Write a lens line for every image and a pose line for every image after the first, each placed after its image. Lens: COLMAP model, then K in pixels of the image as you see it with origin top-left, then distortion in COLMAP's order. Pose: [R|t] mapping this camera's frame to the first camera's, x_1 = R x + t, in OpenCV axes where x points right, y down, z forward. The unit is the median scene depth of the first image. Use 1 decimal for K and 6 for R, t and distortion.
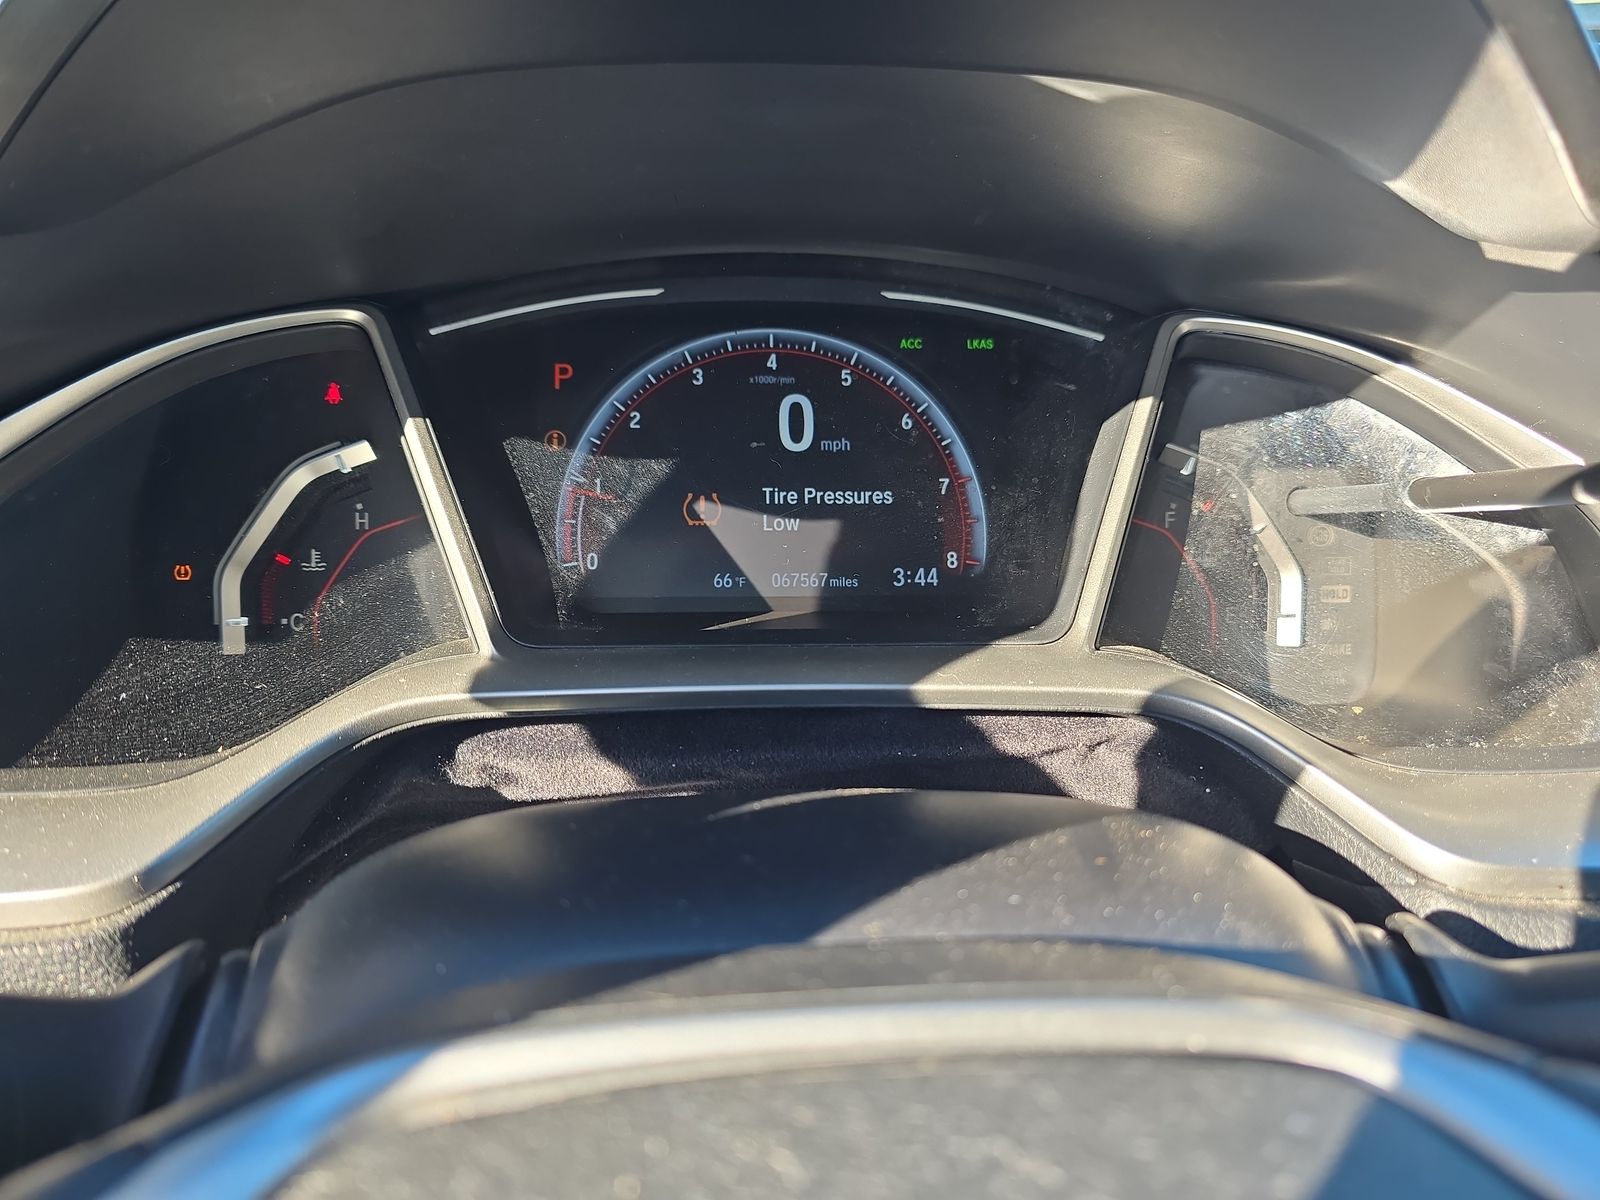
lens RADIAL K [[1124.6, 0, 800.0], [0, 1124.6, 600.0], [0, 0, 1]] dist [0.046854, -0.060832]
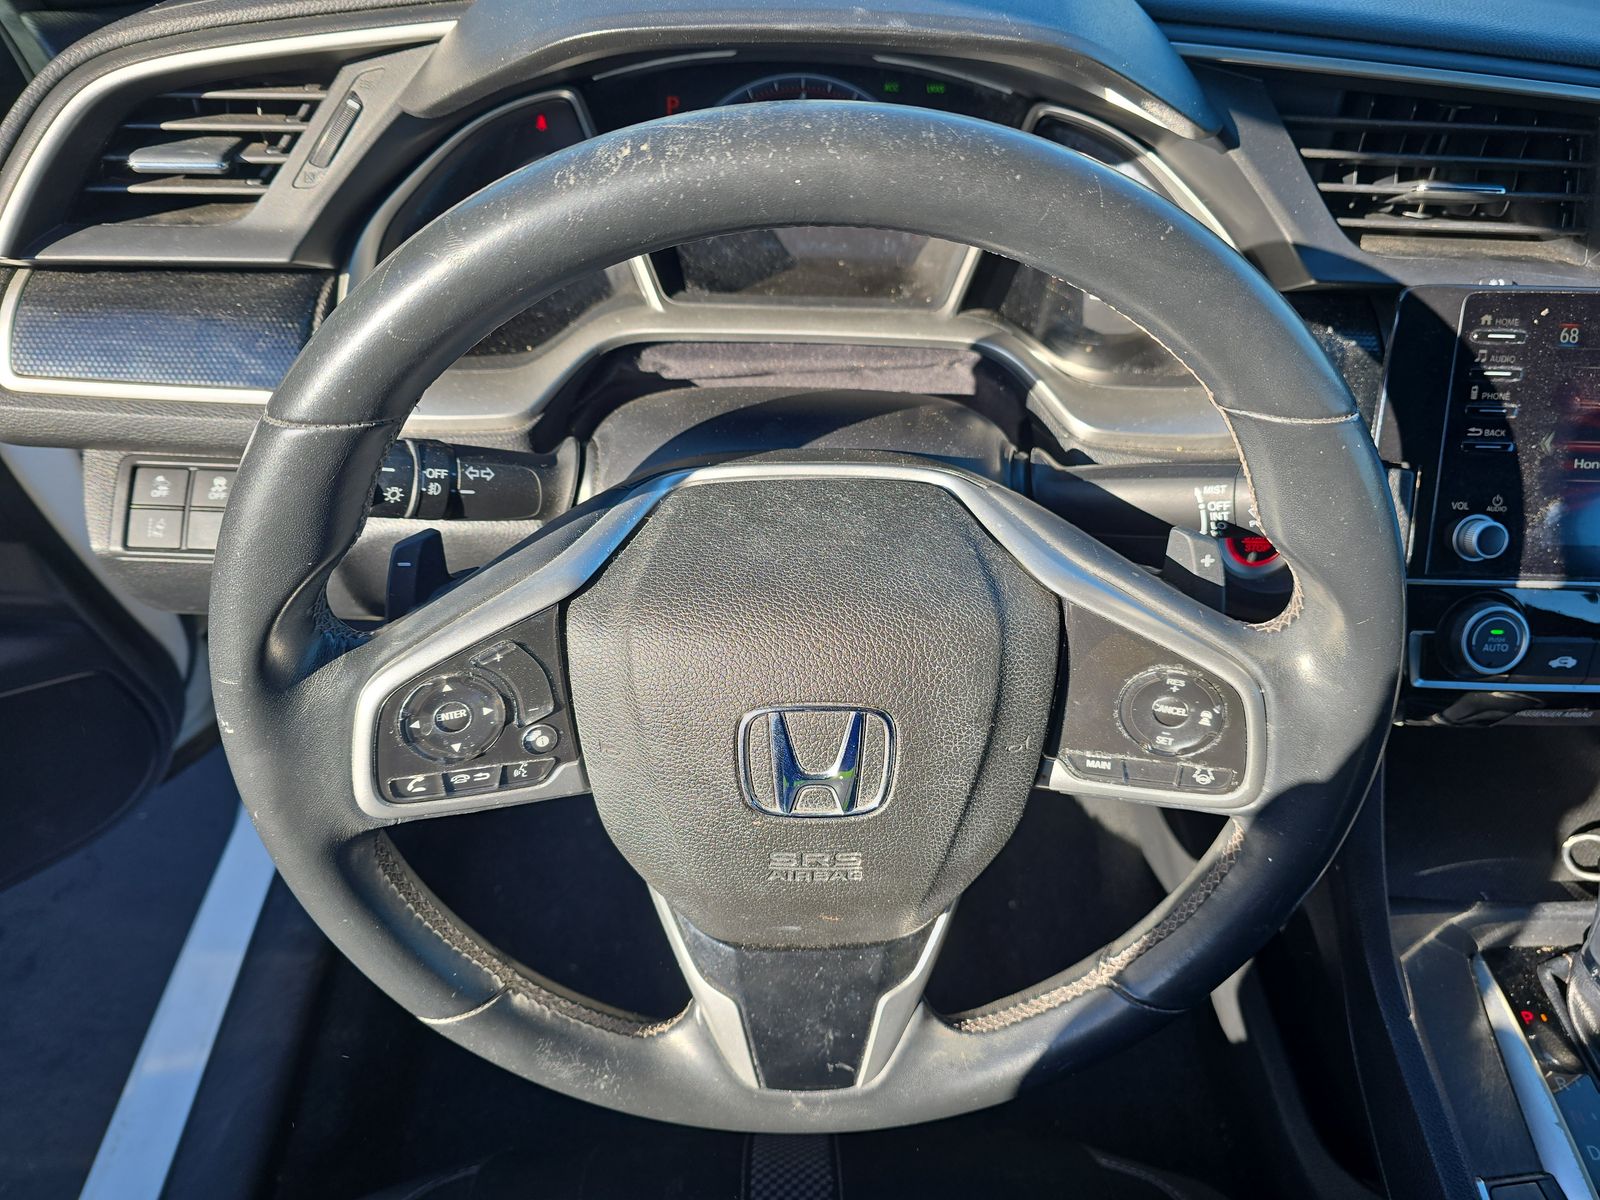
lens RADIAL K [[1124.6, 0, 800.0], [0, 1124.6, 600.0], [0, 0, 1]] dist [0.046854, -0.060832]
pose [[0.998790, 0.045957, -0.017520, 0.046407], [-0.034860, 0.912763, 0.406999, -0.310660], [0.034696, -0.405896, 0.913261, -1.078292]]
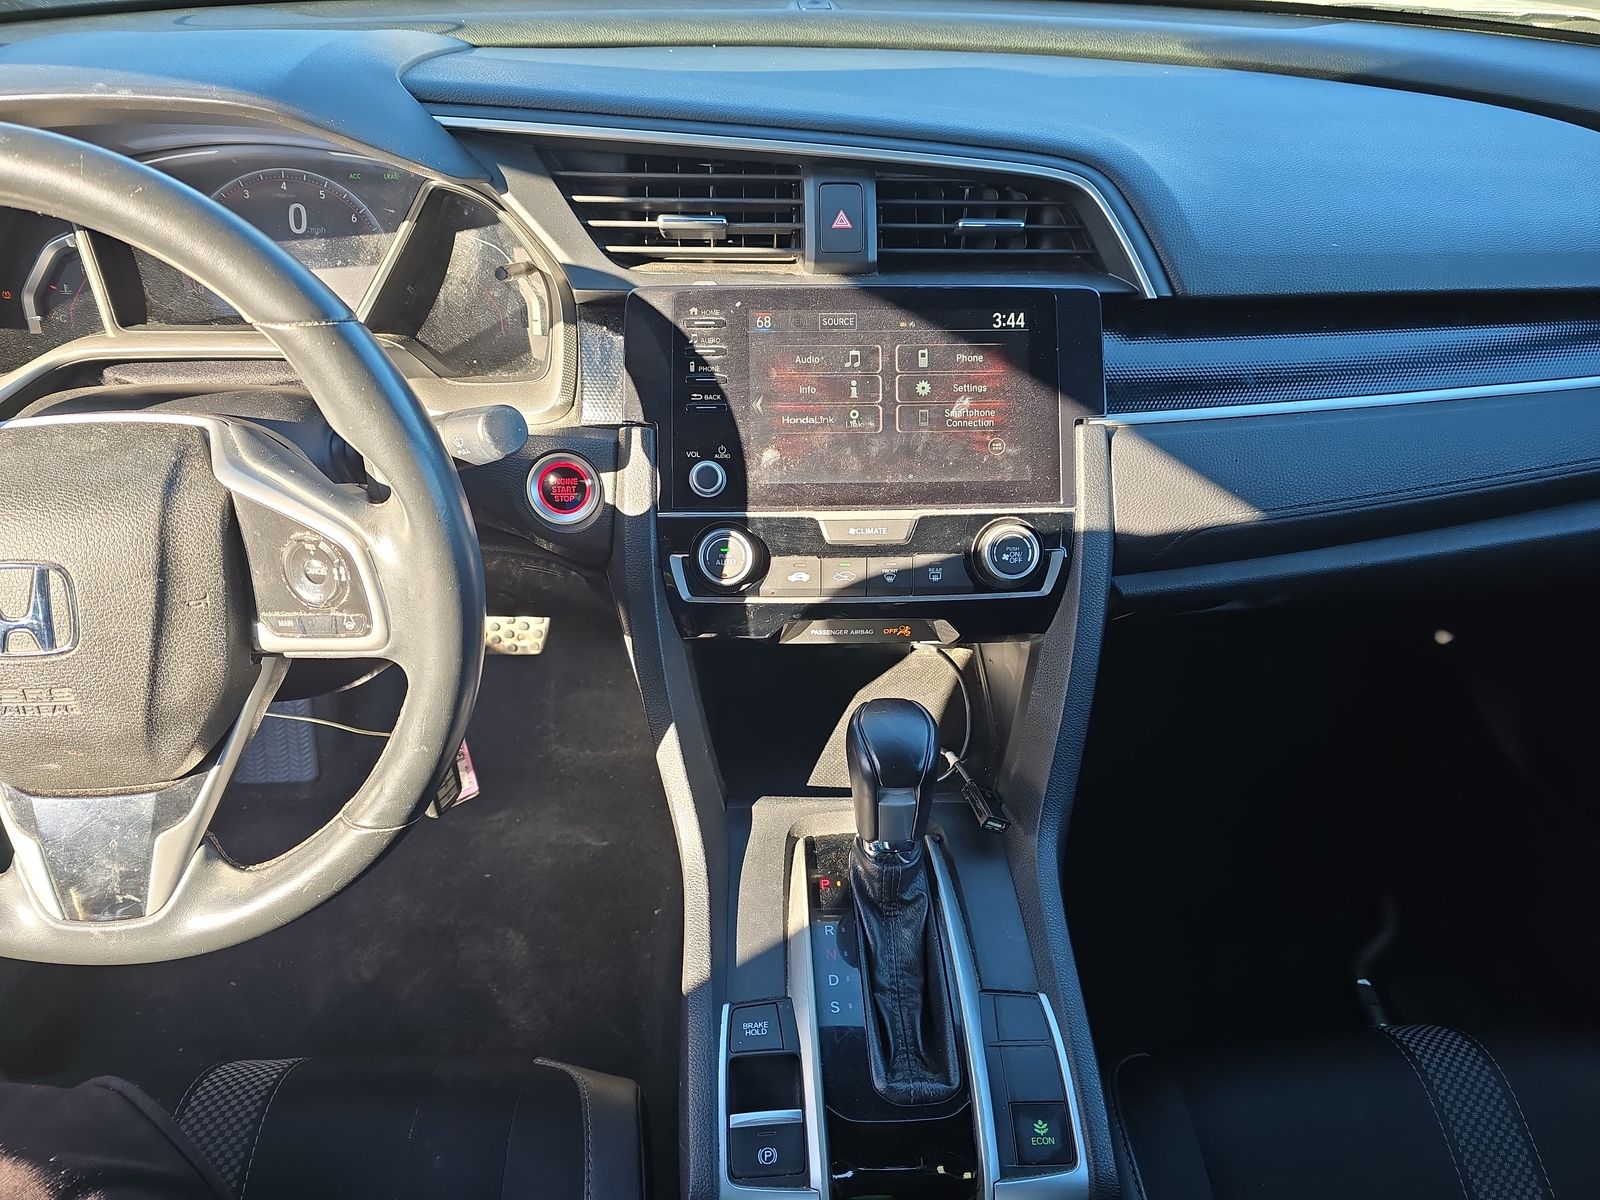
lens RADIAL K [[1124.6, 0, 800.0], [0, 1124.6, 600.0], [0, 0, 1]] dist [0.046854, -0.060832]
pose [[0.999902, 0.009151, -0.010602, 1.328463], [-0.005854, 0.960795, 0.277199, -0.097463], [0.012723, -0.277110, 0.960754, -1.629792]]
